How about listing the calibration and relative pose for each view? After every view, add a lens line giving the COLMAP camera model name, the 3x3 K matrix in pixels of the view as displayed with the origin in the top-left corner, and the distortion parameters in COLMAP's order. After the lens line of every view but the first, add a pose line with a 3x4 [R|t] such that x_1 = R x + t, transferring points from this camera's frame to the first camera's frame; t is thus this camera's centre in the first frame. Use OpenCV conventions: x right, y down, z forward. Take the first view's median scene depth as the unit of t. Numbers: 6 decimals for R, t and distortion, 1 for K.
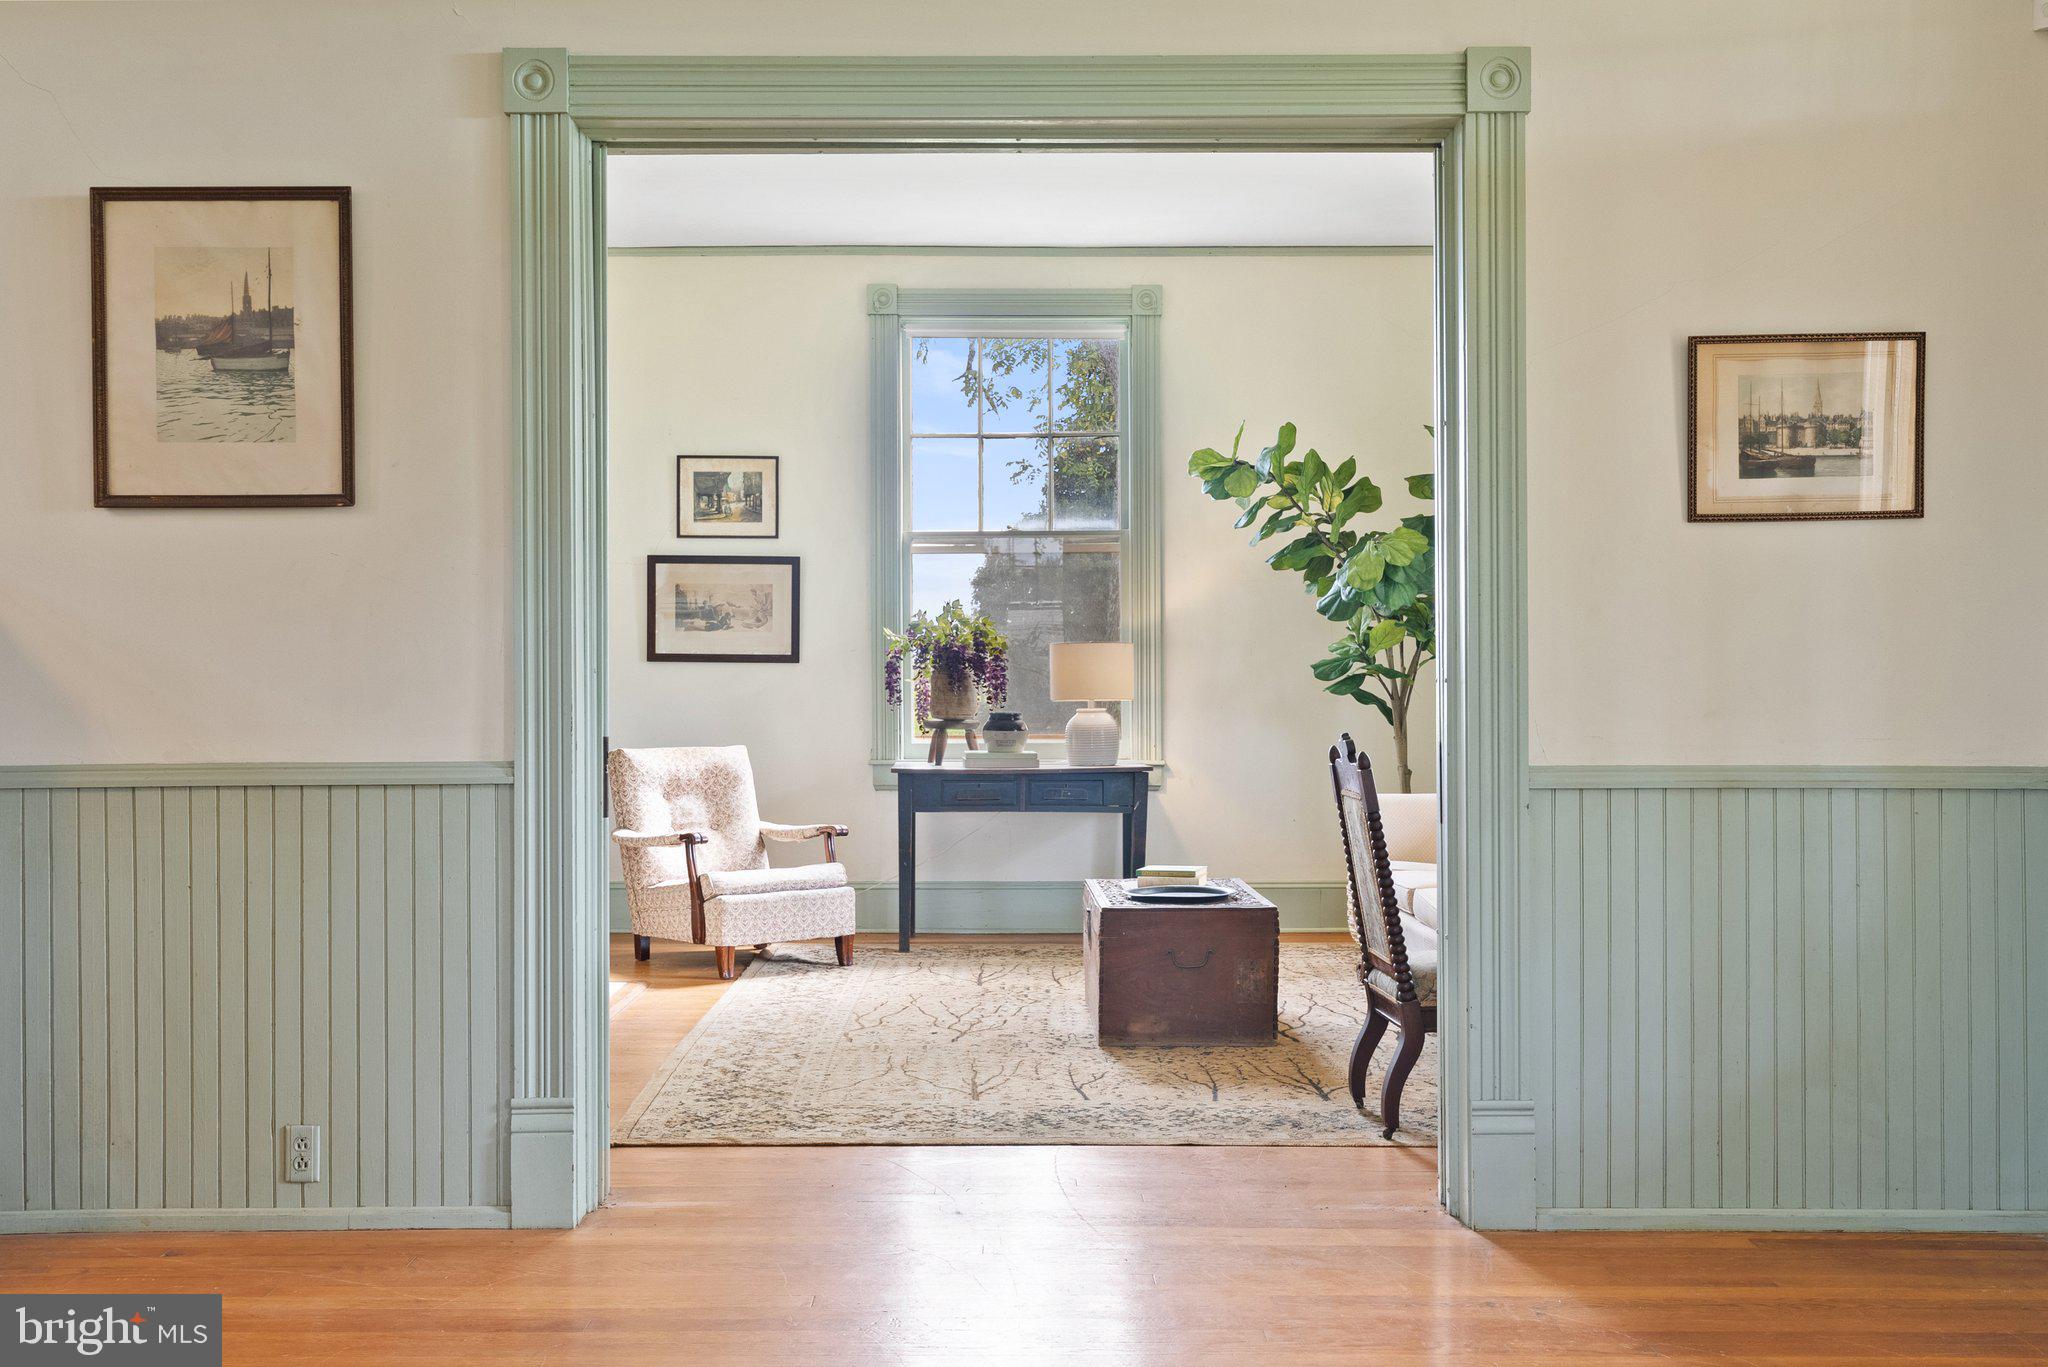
lens RADIAL K [[1902.1, 0, 1024.0], [0, 1902.1, 683.5], [0, 0, 1]] dist [-0.000679, -0.002094]
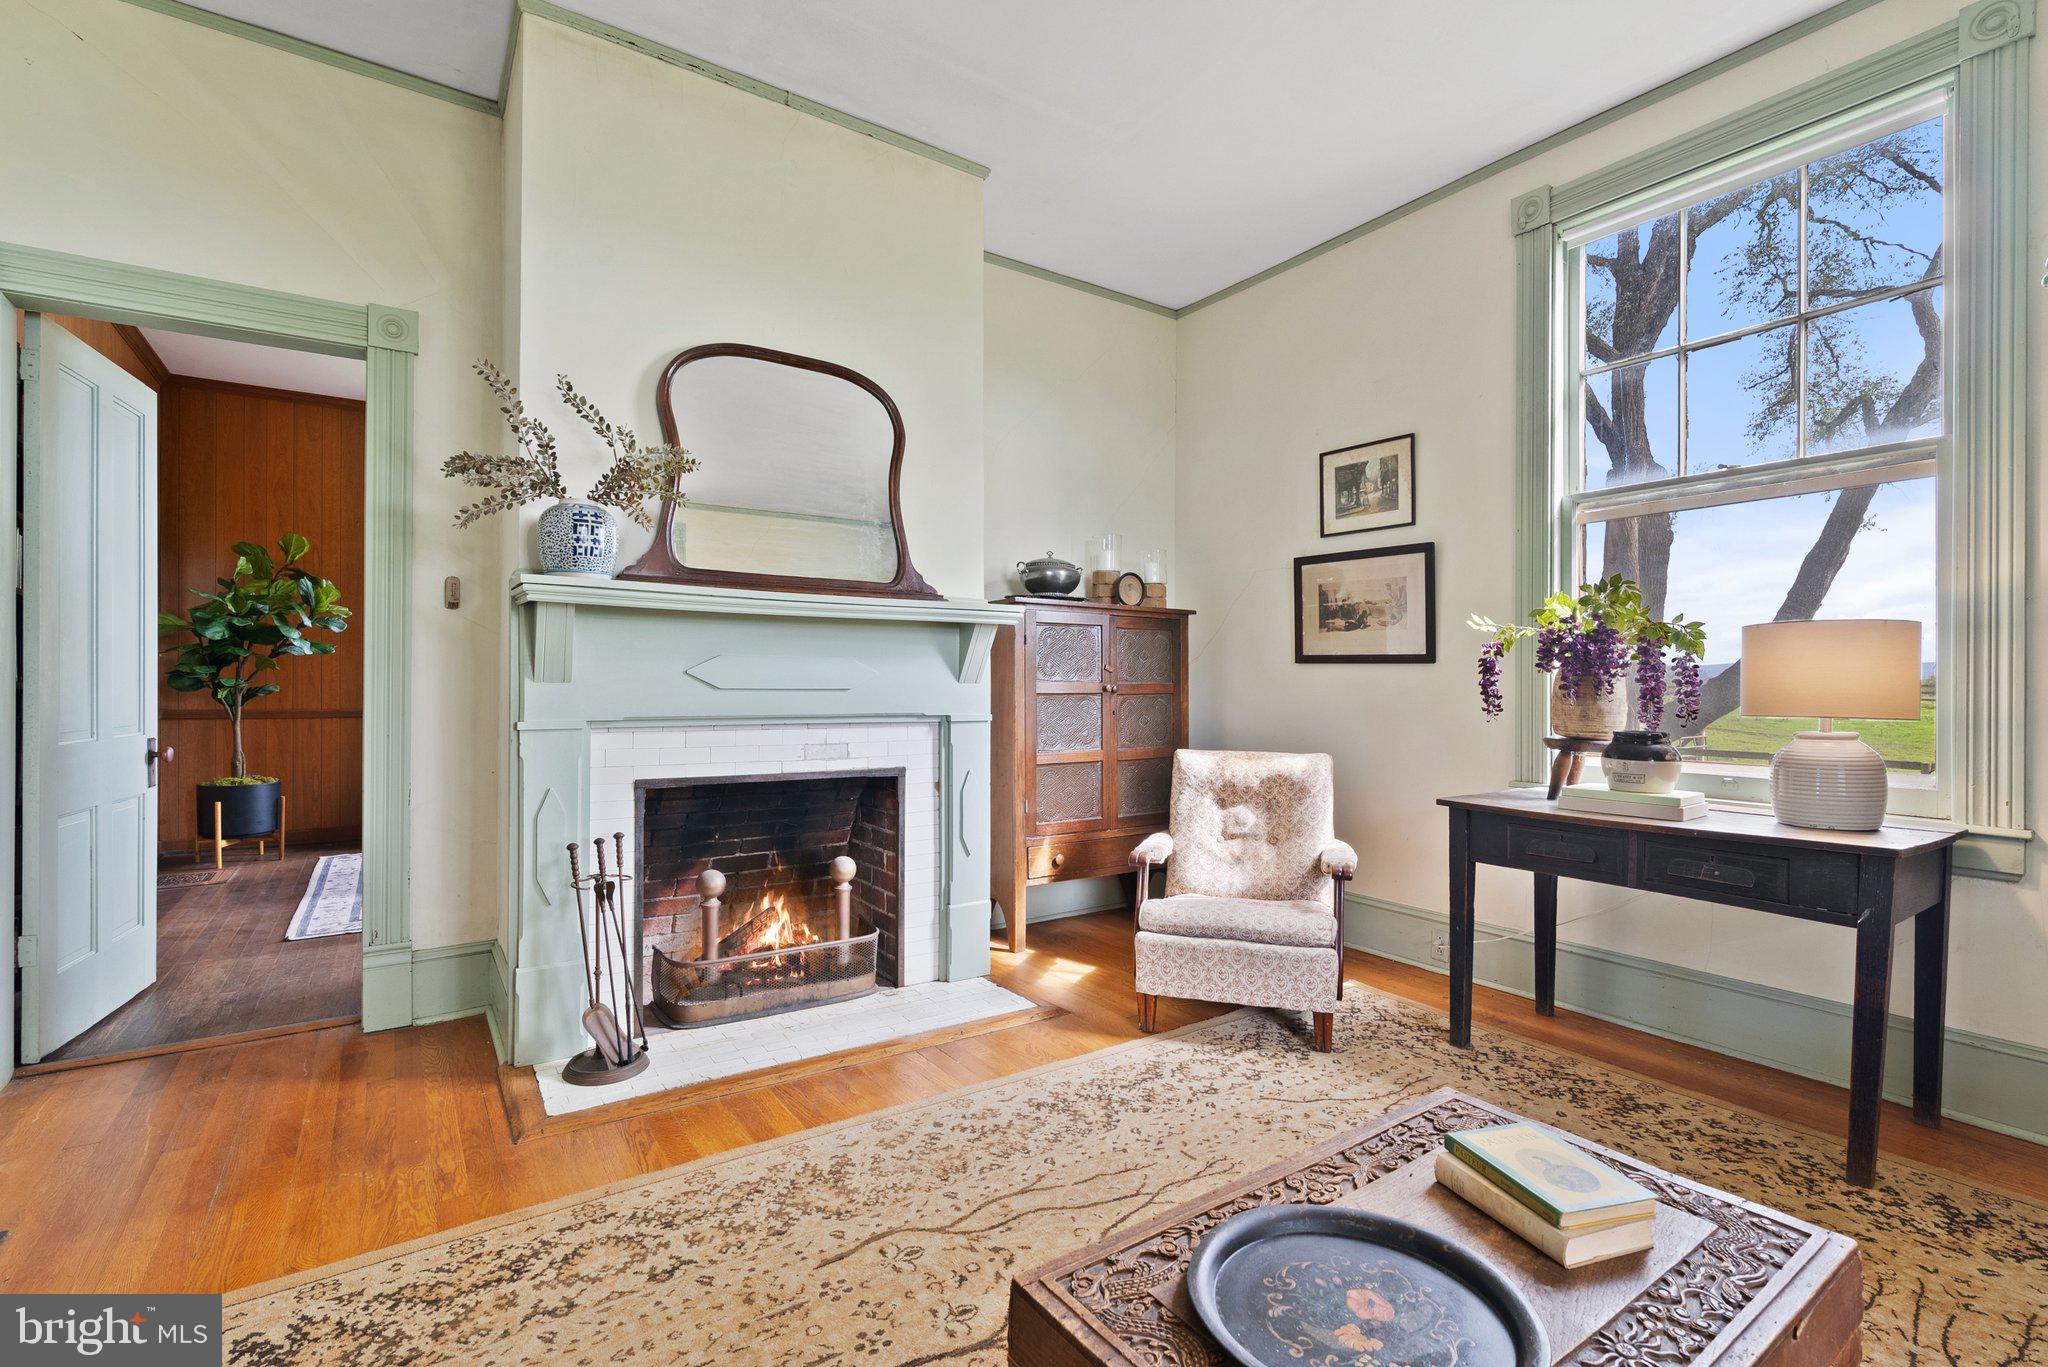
lens RADIAL K [[931.6, 0, 1034.9], [0, 931.6, 681.1], [0, 0, 1]] dist [-0.004332, 0.000849]
pose [[0.569308, 0.005363, -0.822107, 0.137275], [-0.012135, 0.999925, -0.001880, 0.000607], [0.822035, 0.011047, 0.569330, 0.634096]]
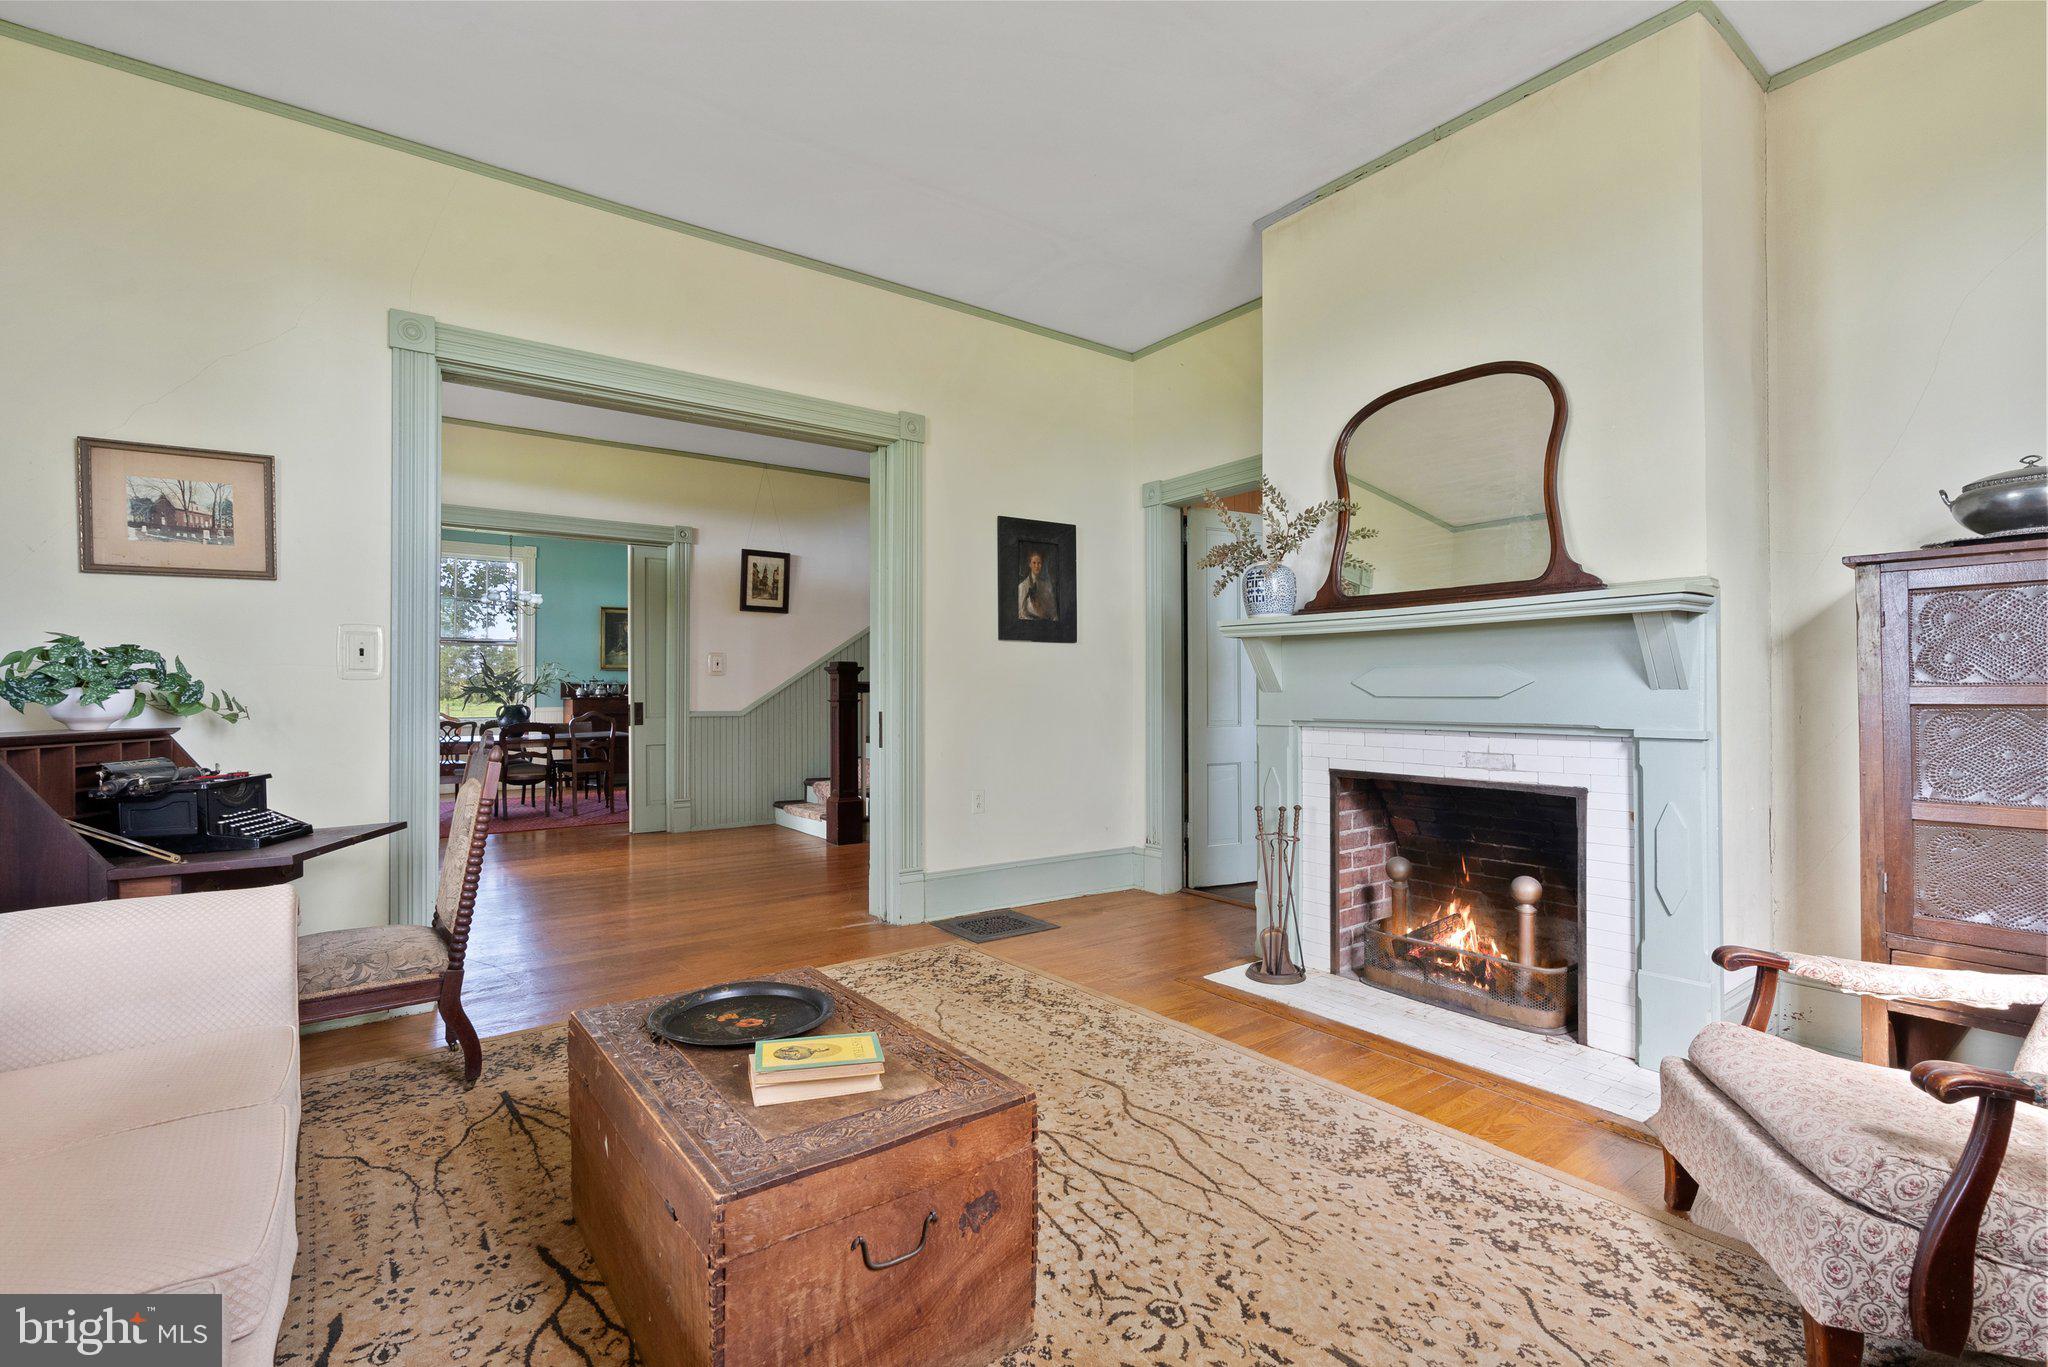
lens RADIAL K [[931.6, 0, 1034.9], [0, 931.6, 681.1], [0, 0, 1]] dist [-0.004332, 0.000849]
pose [[-0.800177, 0.007369, -0.599718, 0.144327], [0.011489, 0.999929, -0.003044, -0.003278], [0.599654, -0.009326, -0.800205, 0.975848]]
